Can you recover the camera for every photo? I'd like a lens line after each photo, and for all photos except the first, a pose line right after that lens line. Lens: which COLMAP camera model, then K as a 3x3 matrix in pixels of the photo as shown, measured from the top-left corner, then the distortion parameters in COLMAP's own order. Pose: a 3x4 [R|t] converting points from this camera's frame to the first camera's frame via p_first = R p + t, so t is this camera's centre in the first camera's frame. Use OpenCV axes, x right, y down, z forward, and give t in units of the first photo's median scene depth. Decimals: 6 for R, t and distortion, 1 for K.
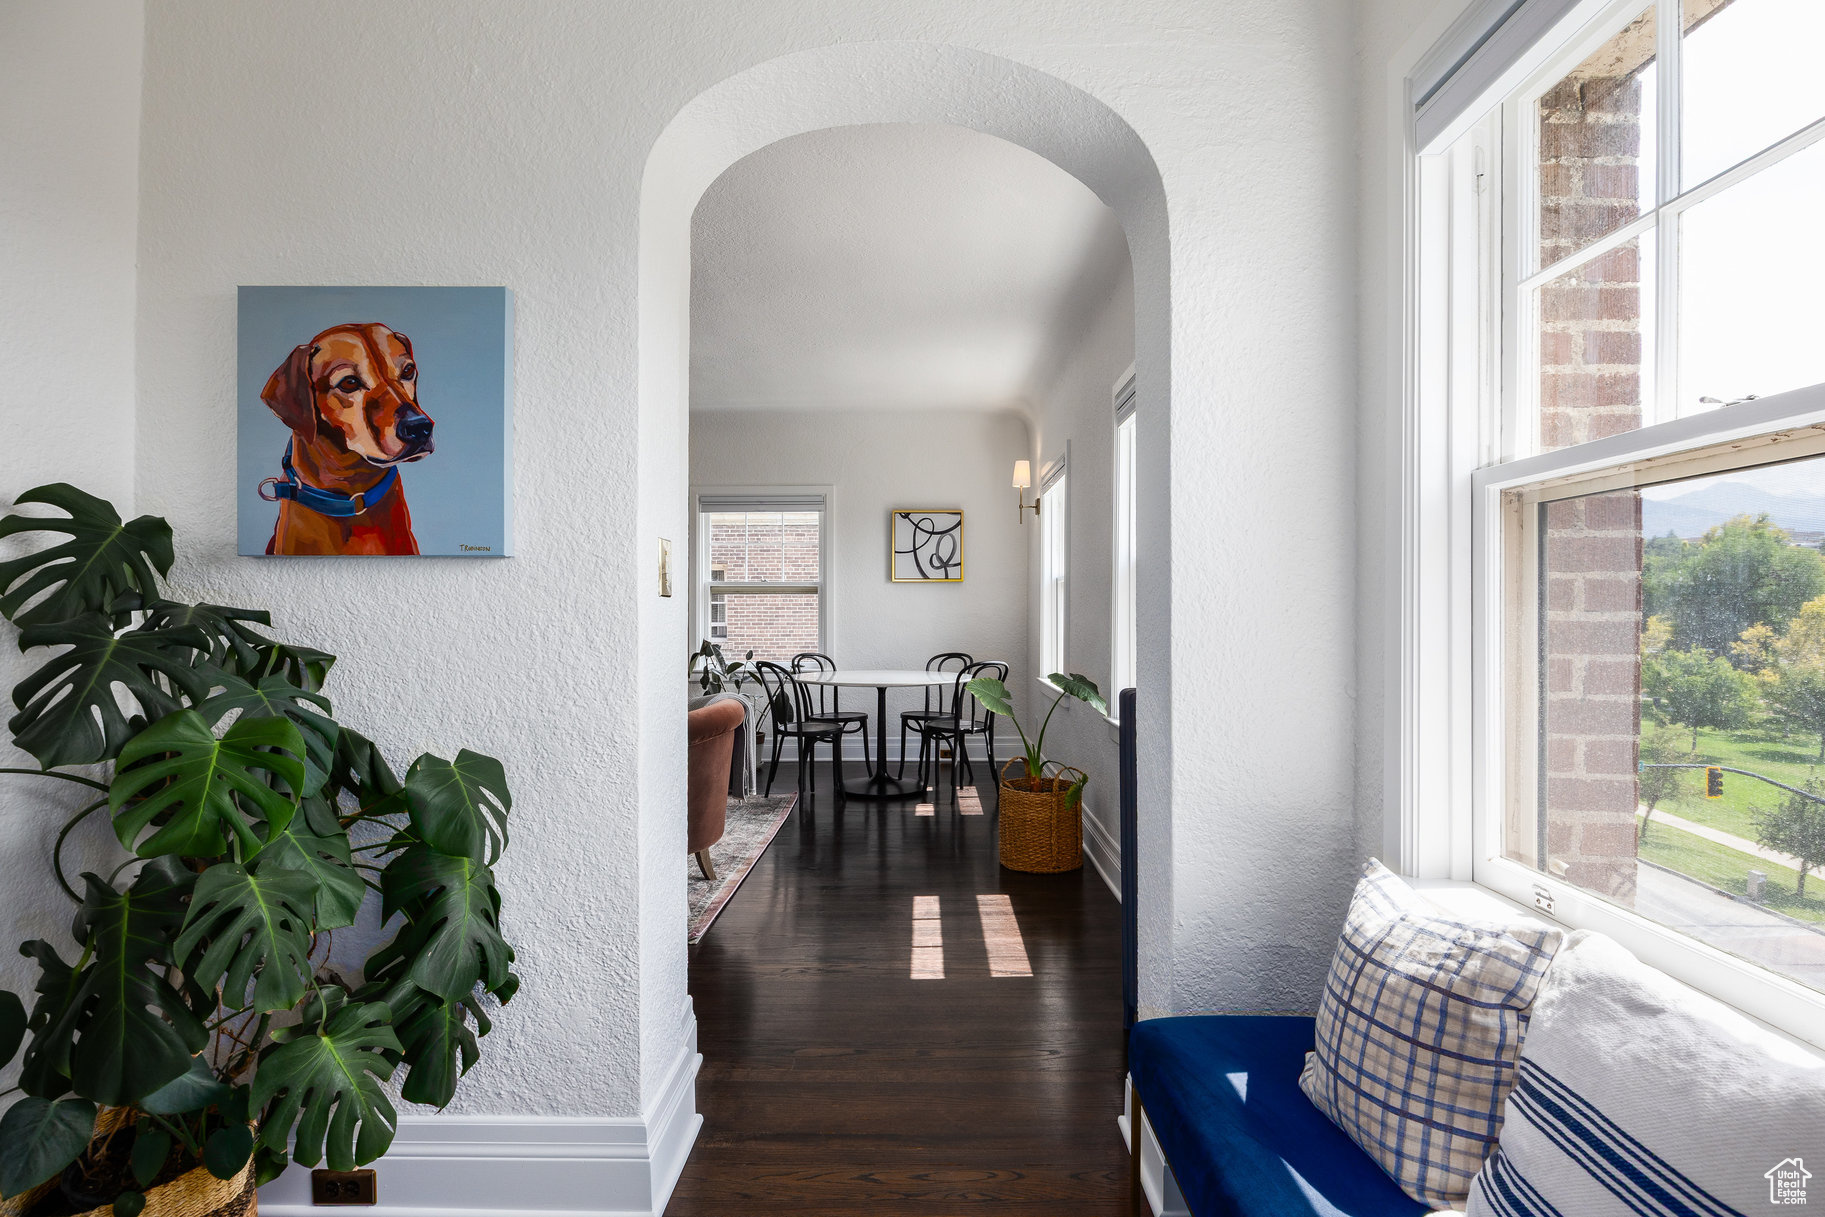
lens RADIAL K [[943.0, 0, 923.4], [0, 943.0, 611.9], [0, 0, 1]] dist [-0.002077, -0.000273]
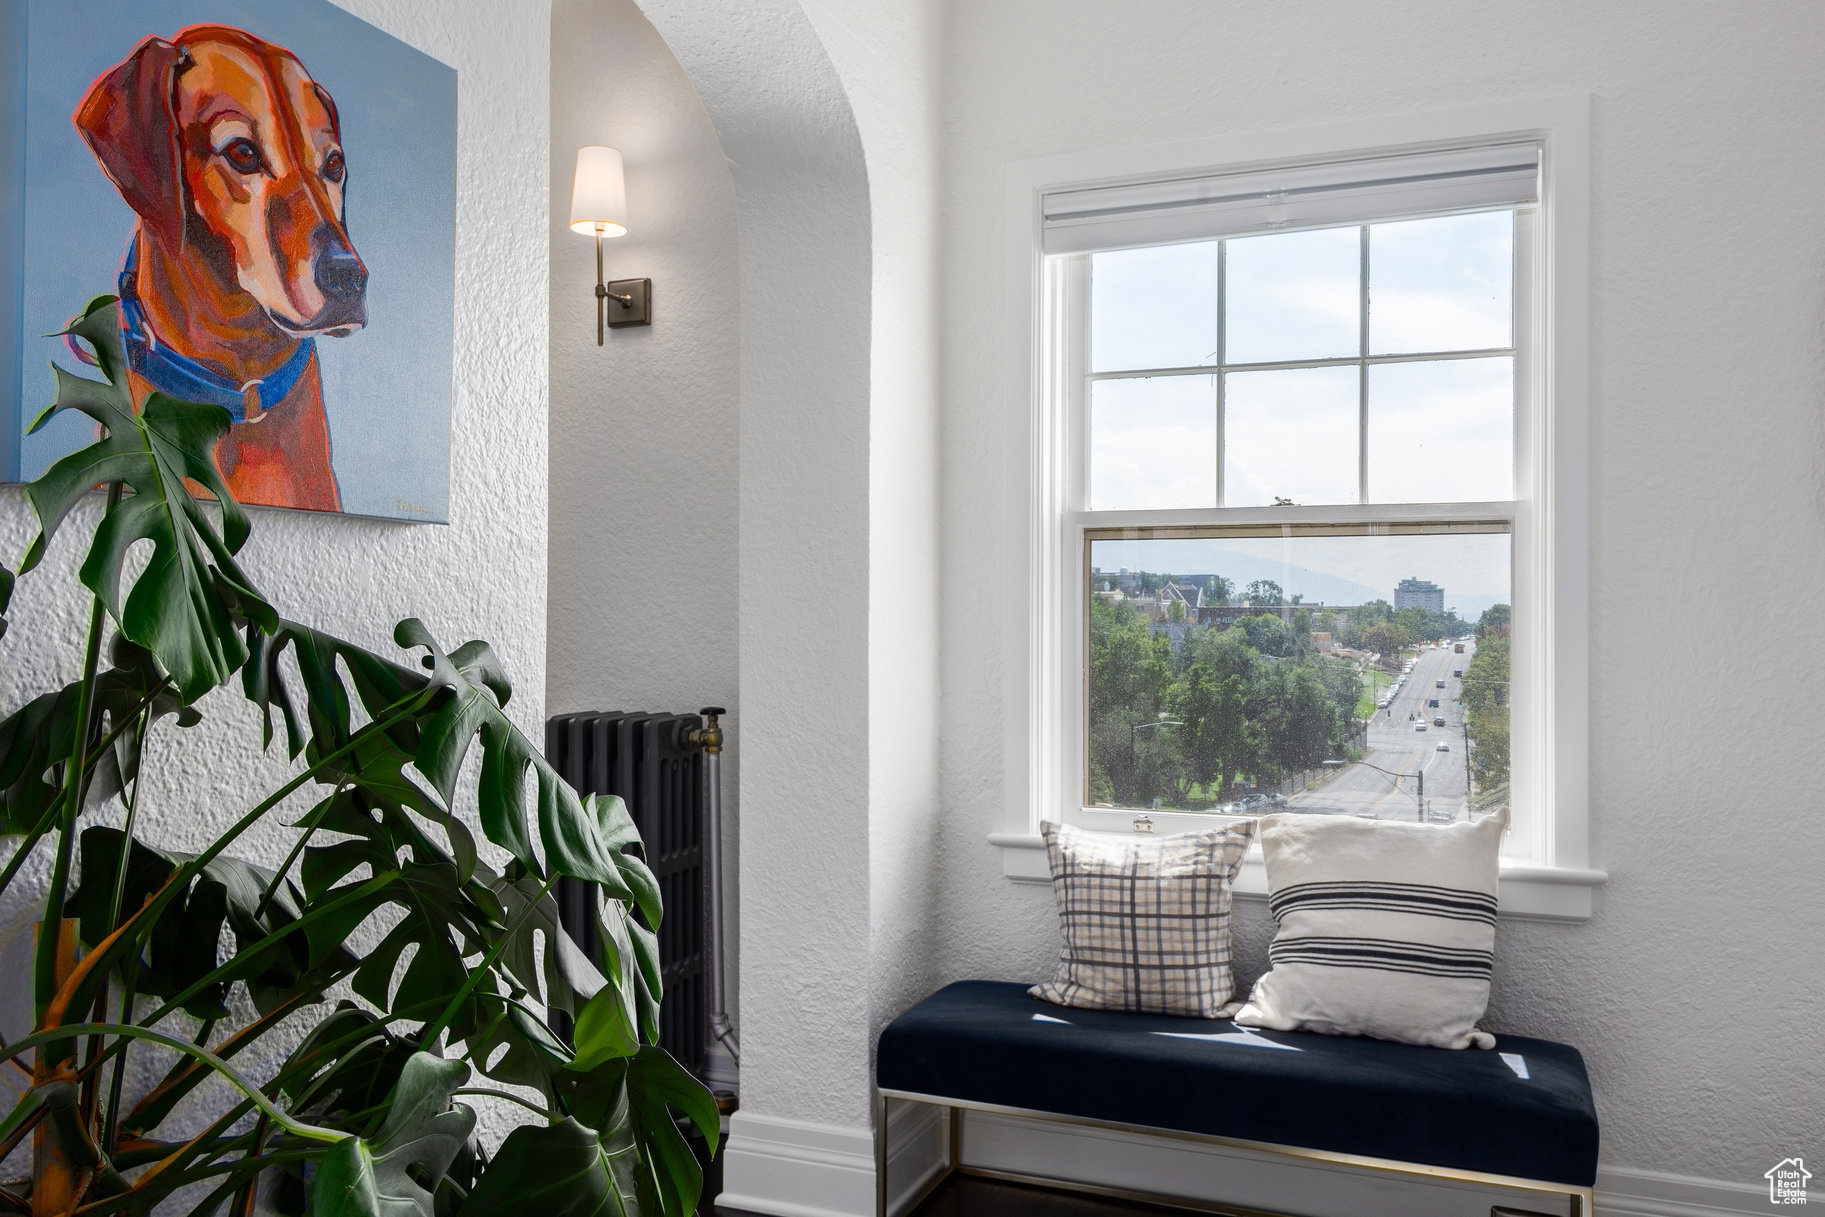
lens RADIAL K [[1434.9, 0, 909.8], [0, 1434.9, 613.1], [0, 0, 1]] dist [0.001344, 0.006516]
pose [[0.375855, 0.005981, 0.926659, -1.172747], [-0.004200, 0.999980, -0.004751, -0.000585], [-0.926669, -0.002106, 0.375872, 0.395112]]
